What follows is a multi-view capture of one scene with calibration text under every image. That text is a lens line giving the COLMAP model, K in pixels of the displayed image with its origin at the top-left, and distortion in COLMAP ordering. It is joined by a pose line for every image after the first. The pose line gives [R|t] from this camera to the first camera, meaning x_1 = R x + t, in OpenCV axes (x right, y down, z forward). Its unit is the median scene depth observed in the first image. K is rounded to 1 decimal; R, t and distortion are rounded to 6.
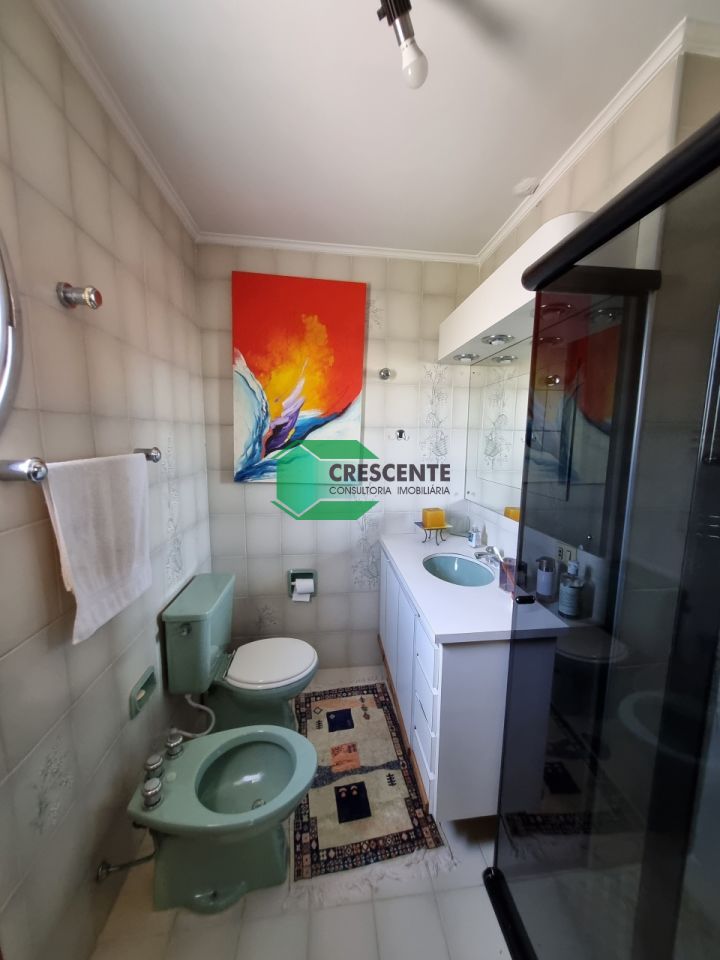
lens RADIAL K [[378.5, 0, 368.5], [0, 378.5, 487.5], [0, 0, 1]] dist [0.003850, 0.000228]
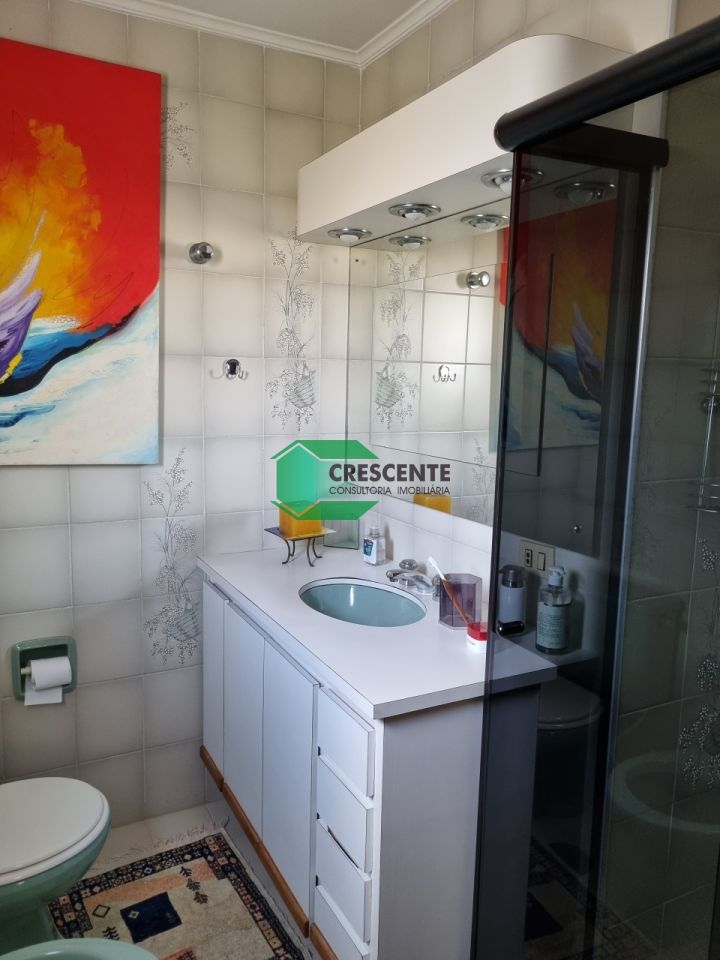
lens RADIAL K [[733.1, 0, 354.6], [0, 733.1, 478.8], [0, 0, 1]] dist [0.041103, -0.016285]
pose [[0.940803, -0.043991, 0.336087, -0.119843], [0.038679, 0.998999, 0.022486, 0.000706], [-0.336739, -0.008156, 0.941563, -0.046696]]
